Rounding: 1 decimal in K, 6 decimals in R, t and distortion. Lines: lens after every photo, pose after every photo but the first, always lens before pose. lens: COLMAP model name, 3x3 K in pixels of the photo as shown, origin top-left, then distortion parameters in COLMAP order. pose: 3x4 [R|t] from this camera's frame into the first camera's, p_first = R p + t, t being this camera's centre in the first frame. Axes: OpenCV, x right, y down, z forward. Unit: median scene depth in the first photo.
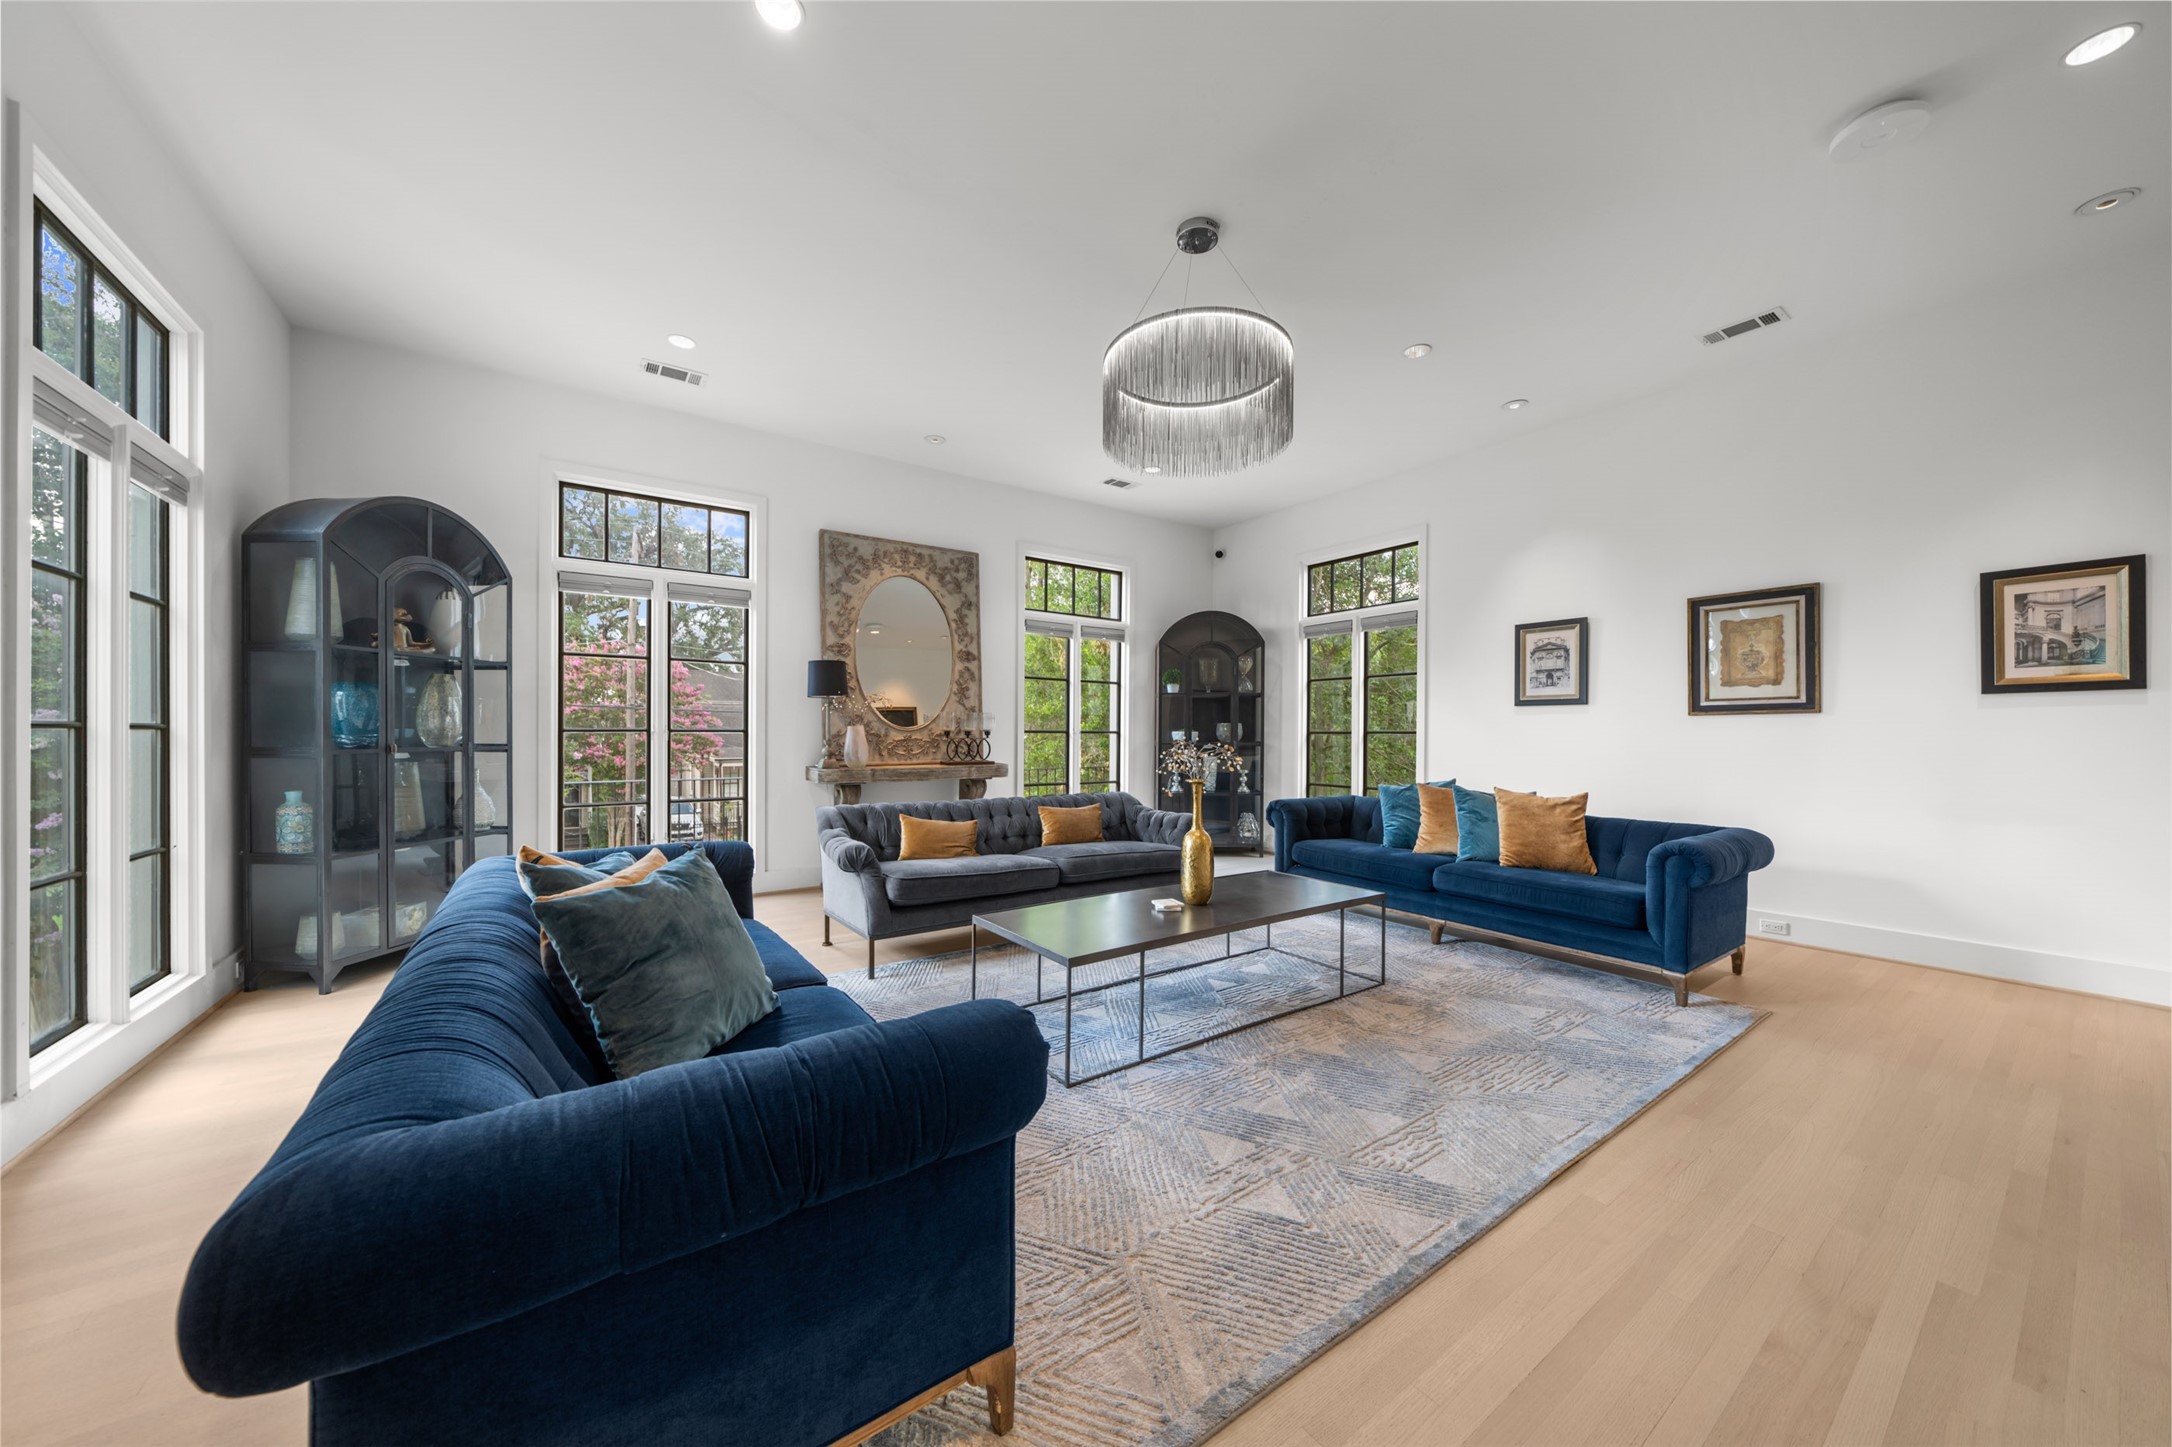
lens RADIAL K [[742.3, 0, 1091.9], [0, 742.3, 728.7], [0, 0, 1]] dist [-0.000620, 0.000001]
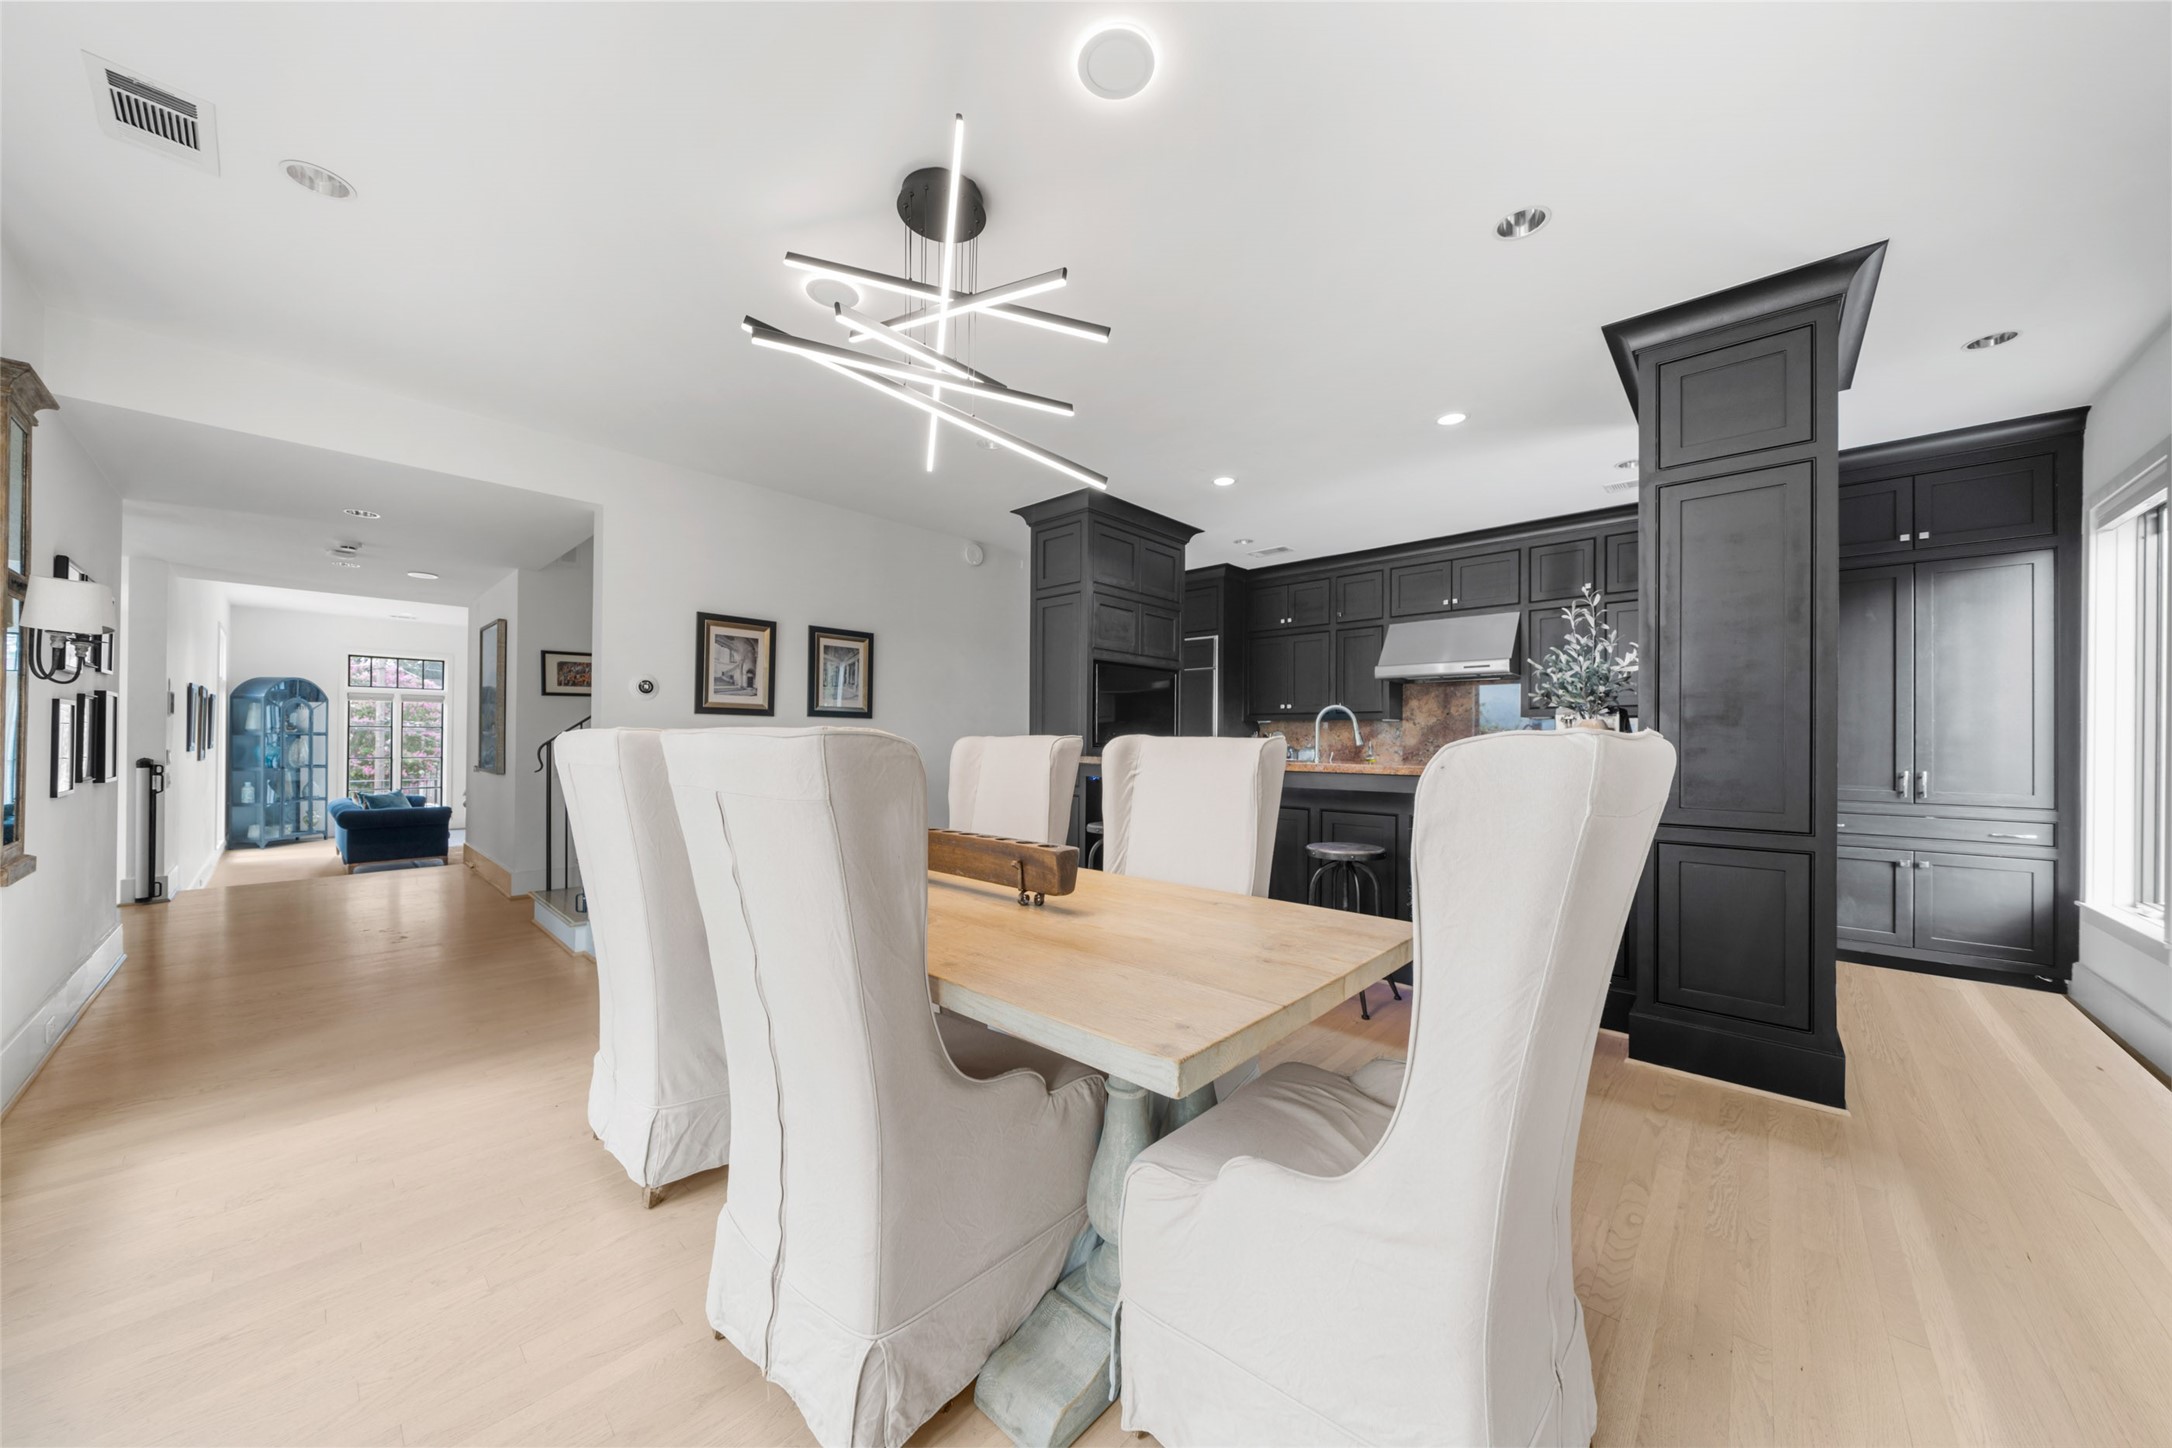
lens RADIAL K [[742.3, 0, 1085.7], [0, 742.3, 733.8], [0, 0, 1]] dist [-0.000620, 0.000001]
pose [[0.978969, 0.004873, 0.203952, 1.115351], [-0.004542, 0.999987, -0.002092, -0.082509], [-0.203960, 0.001121, 0.978979, -1.814134]]
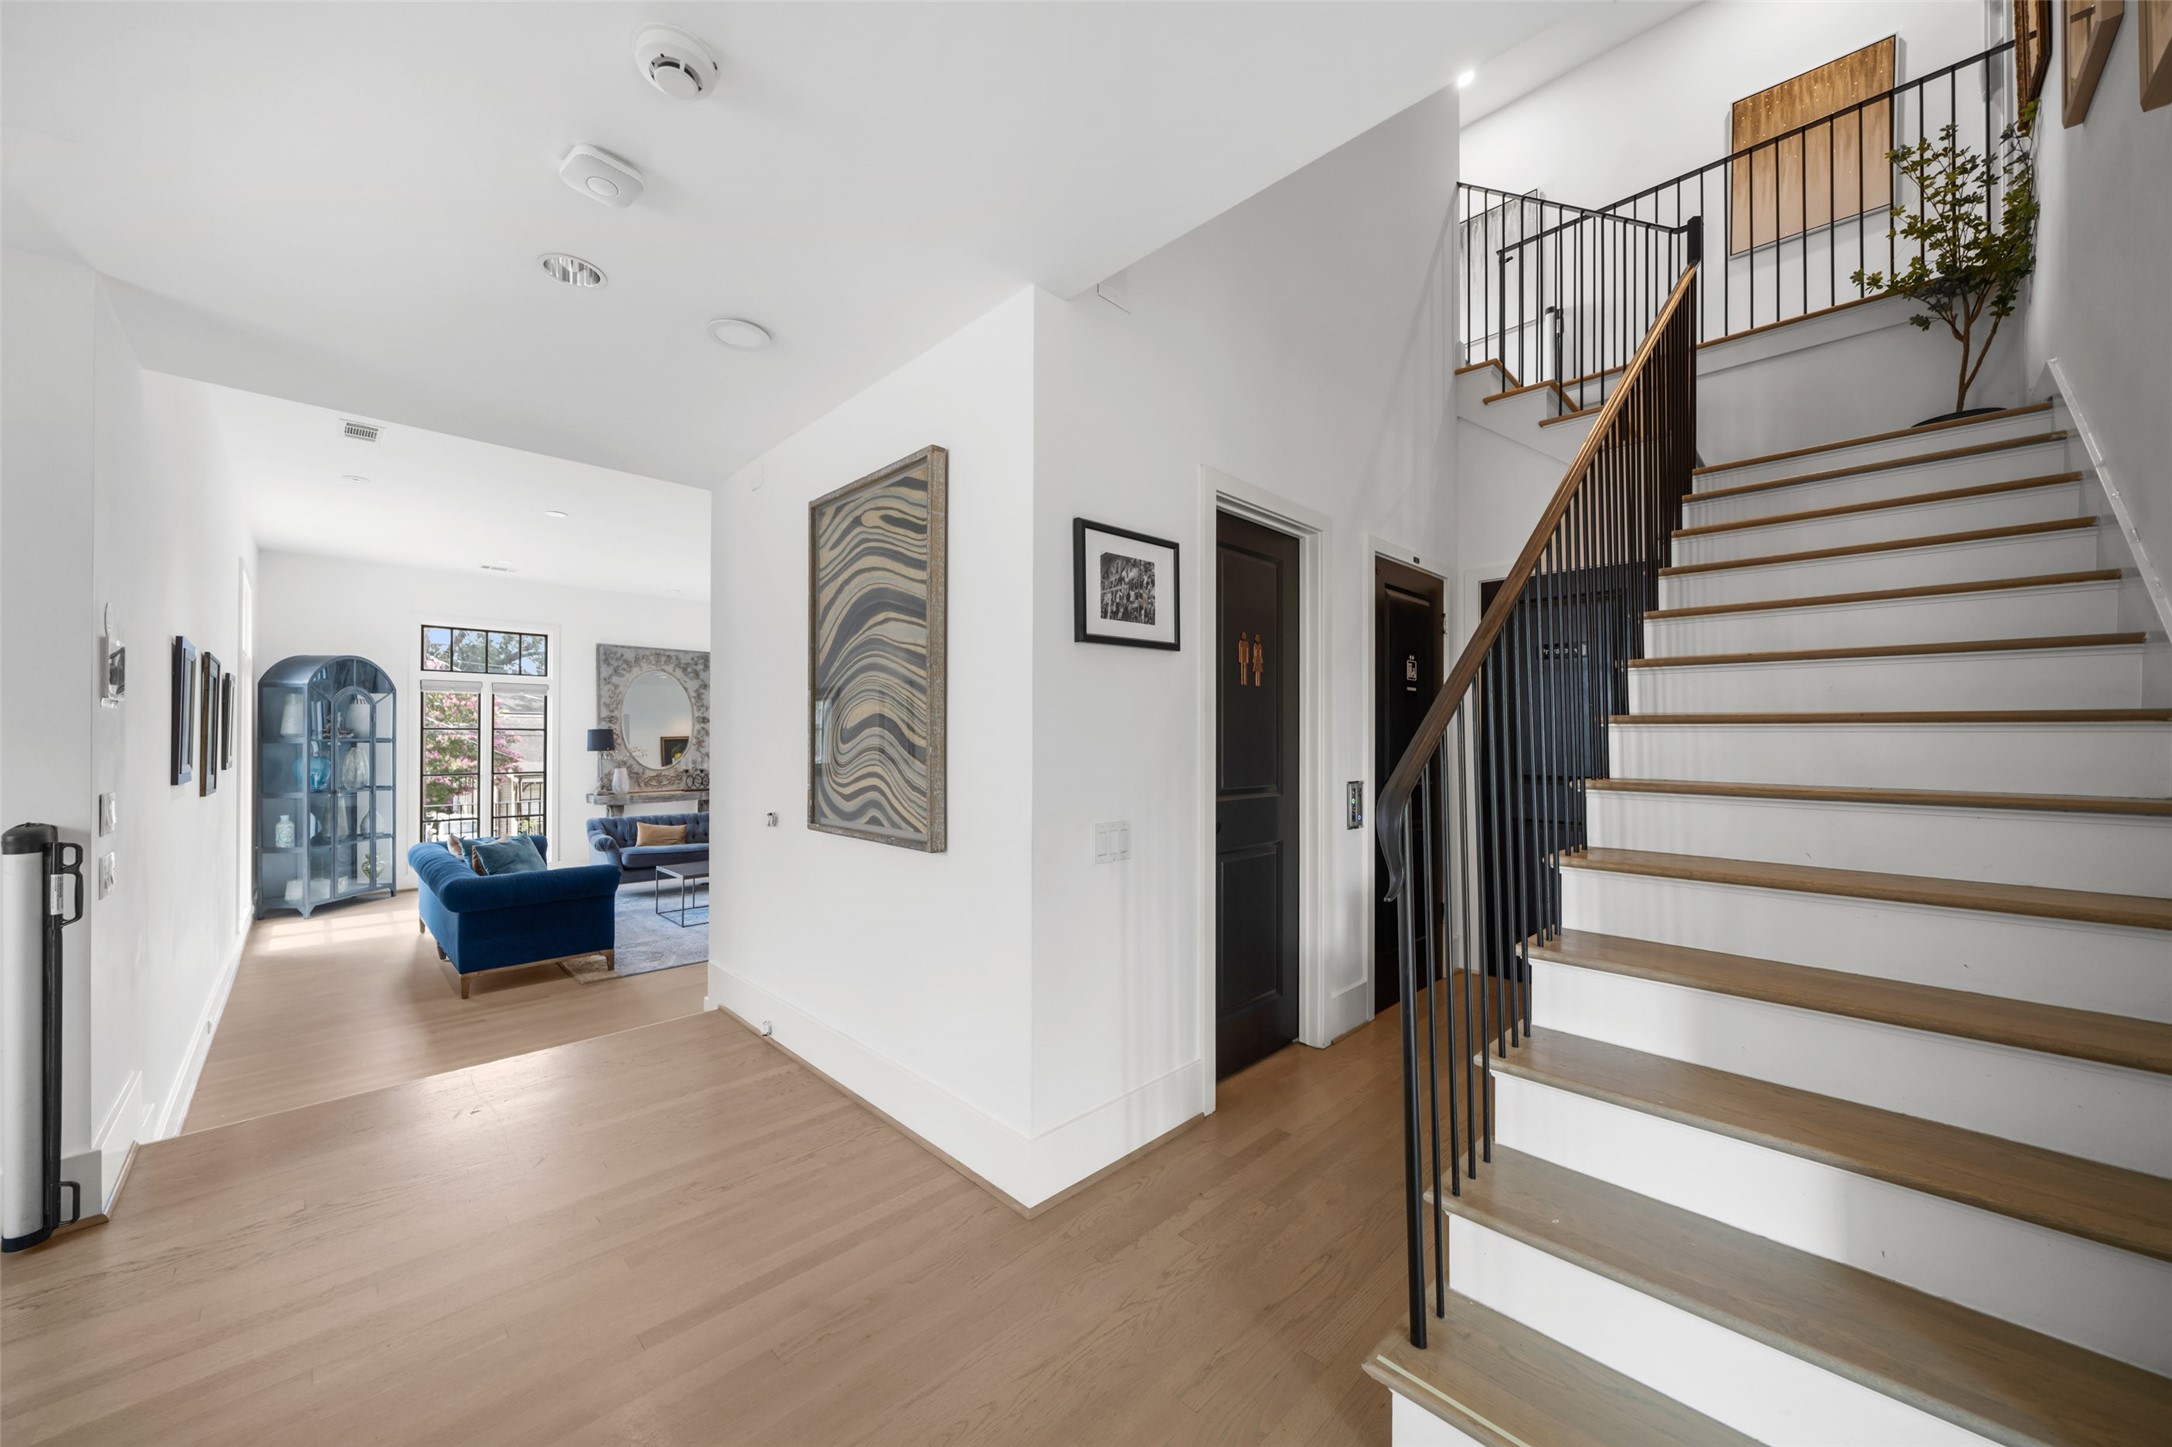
lens RADIAL K [[783.6, 0, 1080.0], [0, 783.6, 732.9], [0, 0, 1]] dist [-0.000598, -0.000064]
pose [[0.987344, -0.000205, 0.158591, 0.444974], [0.000344, 1.000000, -0.000849, -0.089230], [-0.158591, 0.000893, 0.987344, -0.937851]]
